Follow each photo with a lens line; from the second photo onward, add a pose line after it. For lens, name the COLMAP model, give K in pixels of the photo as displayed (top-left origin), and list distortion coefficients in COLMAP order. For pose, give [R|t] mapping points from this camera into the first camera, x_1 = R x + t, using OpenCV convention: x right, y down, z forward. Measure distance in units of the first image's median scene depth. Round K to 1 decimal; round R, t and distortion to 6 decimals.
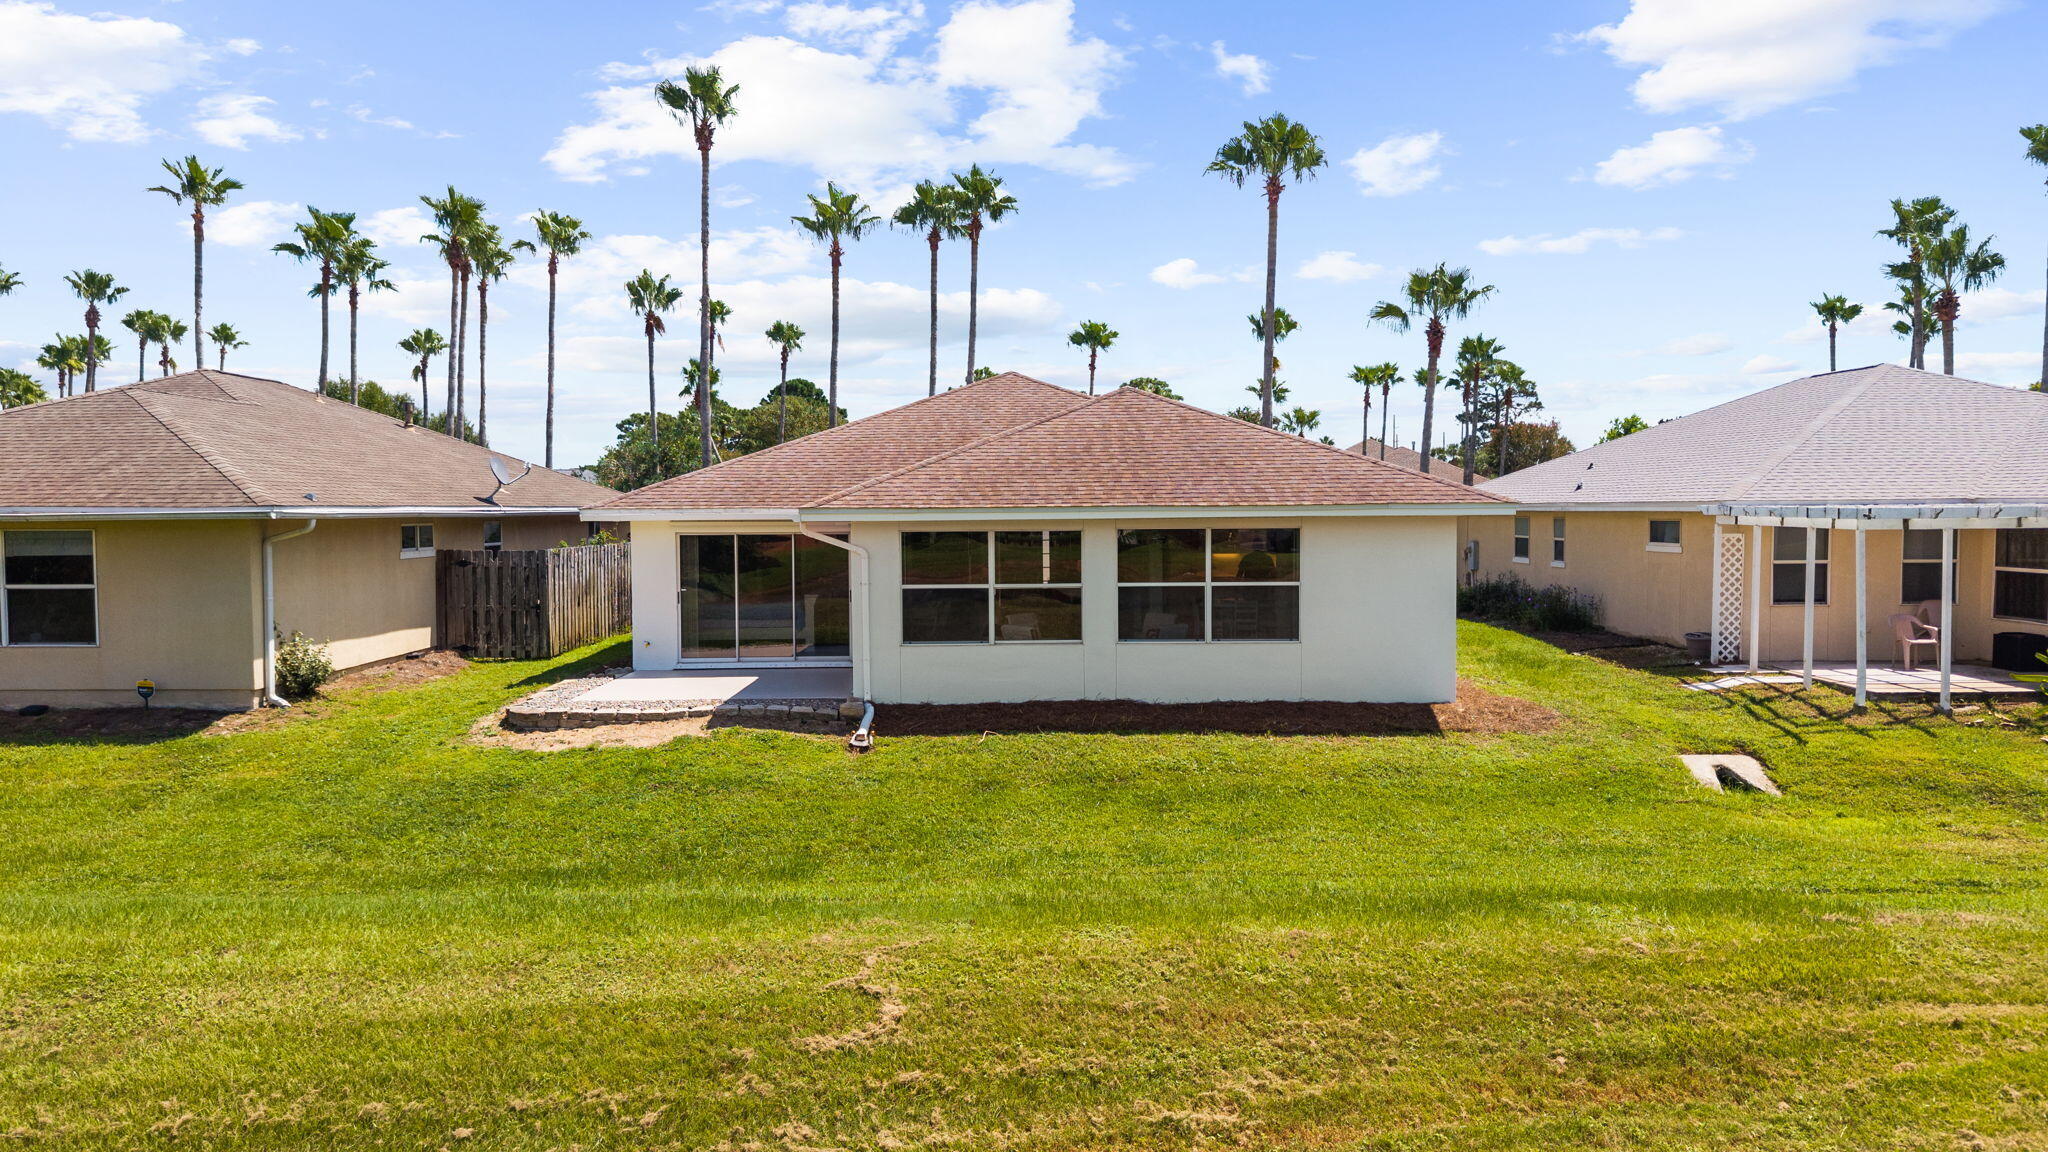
lens RADIAL K [[1376.5, 0, 1017.2], [0, 1376.5, 573.3], [0, 0, 1]] dist [0.029474, -0.010200]
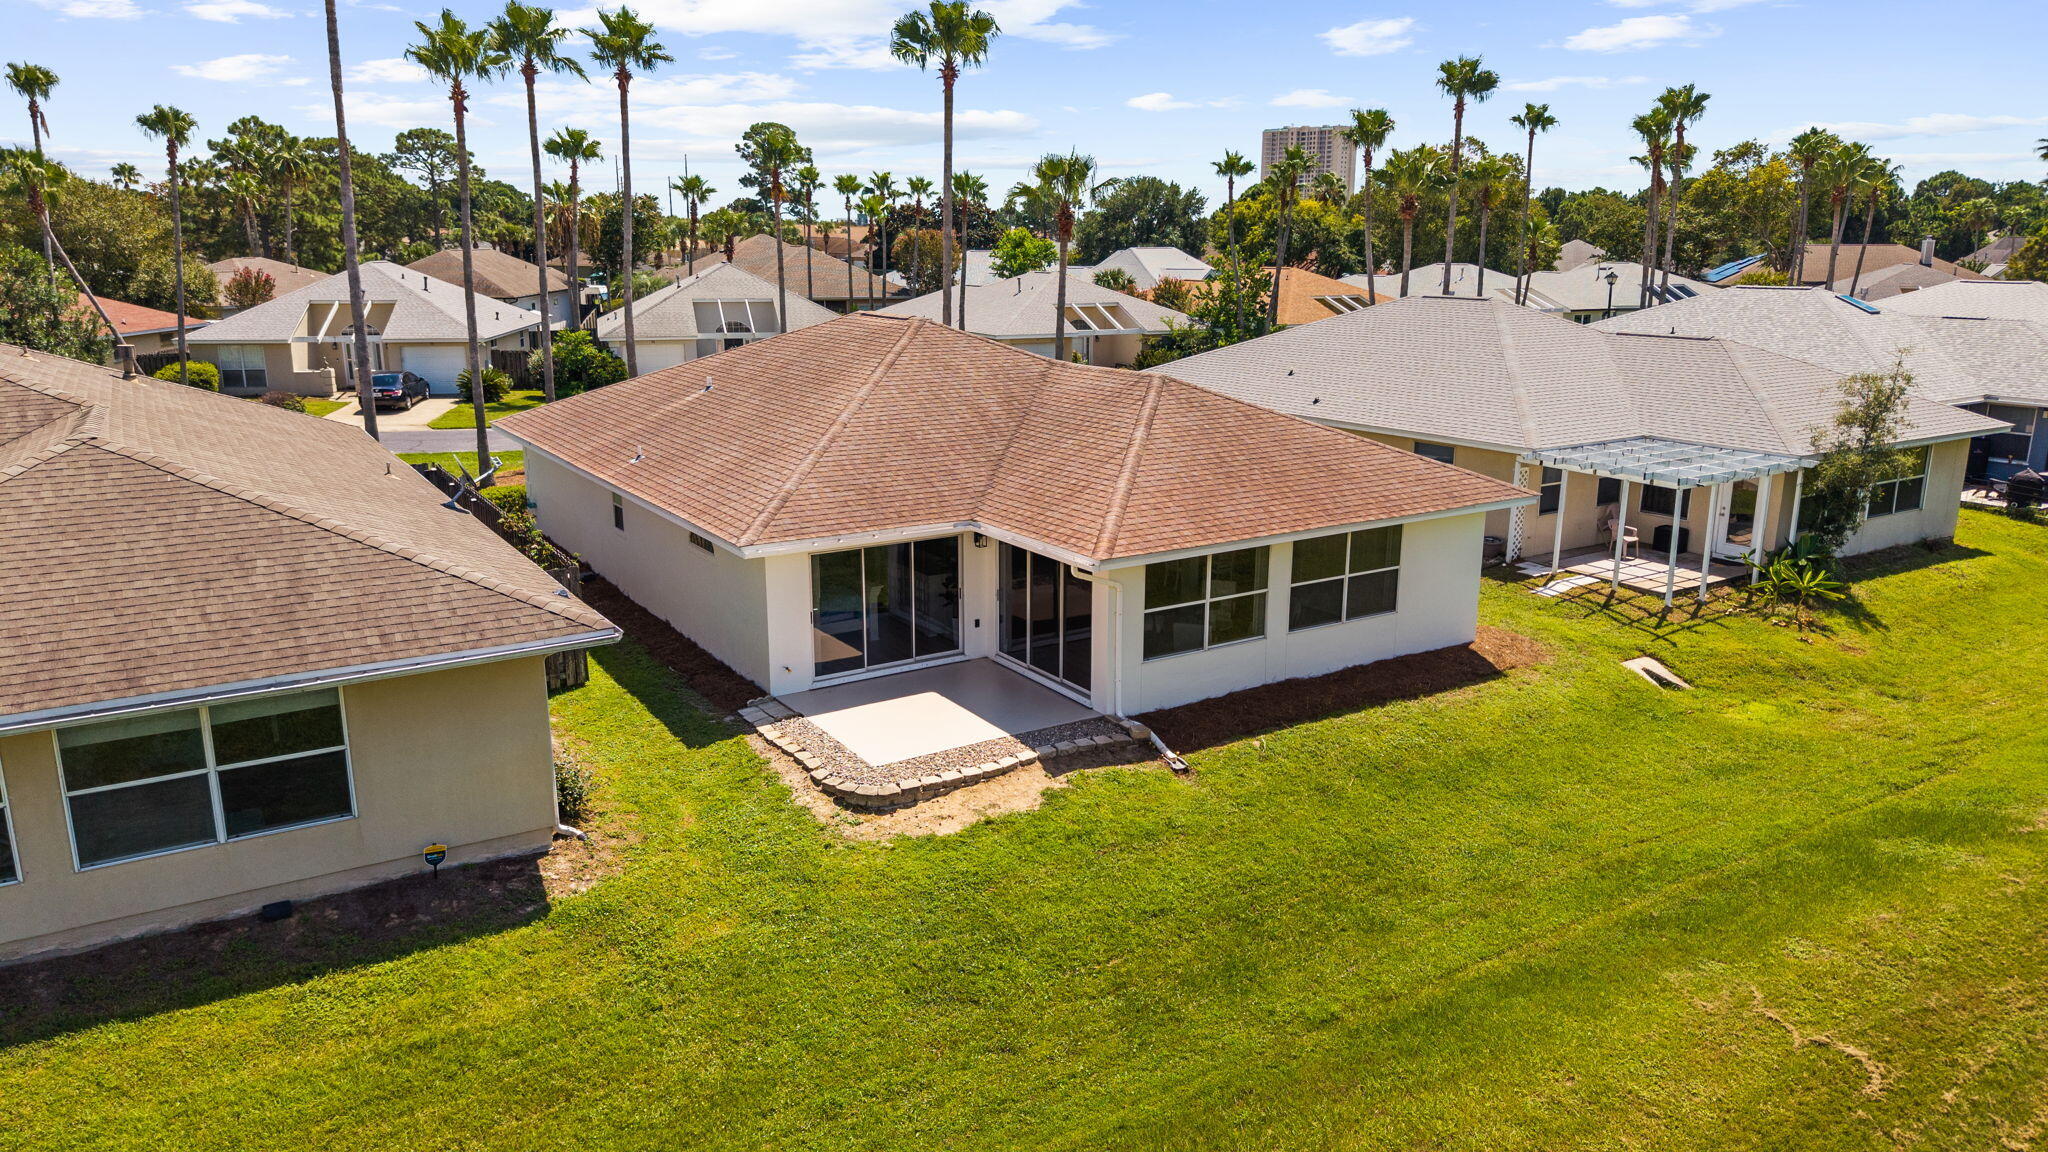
lens RADIAL K [[1376.5, 0, 1010.0], [0, 1376.5, 567.9], [0, 0, 1]] dist [0.029474, -0.010200]
pose [[0.844578, -0.117986, 0.522271, -0.746542], [0.019387, 0.981518, 0.190383, -0.237145], [-0.535081, -0.150668, 0.831257, 0.146092]]
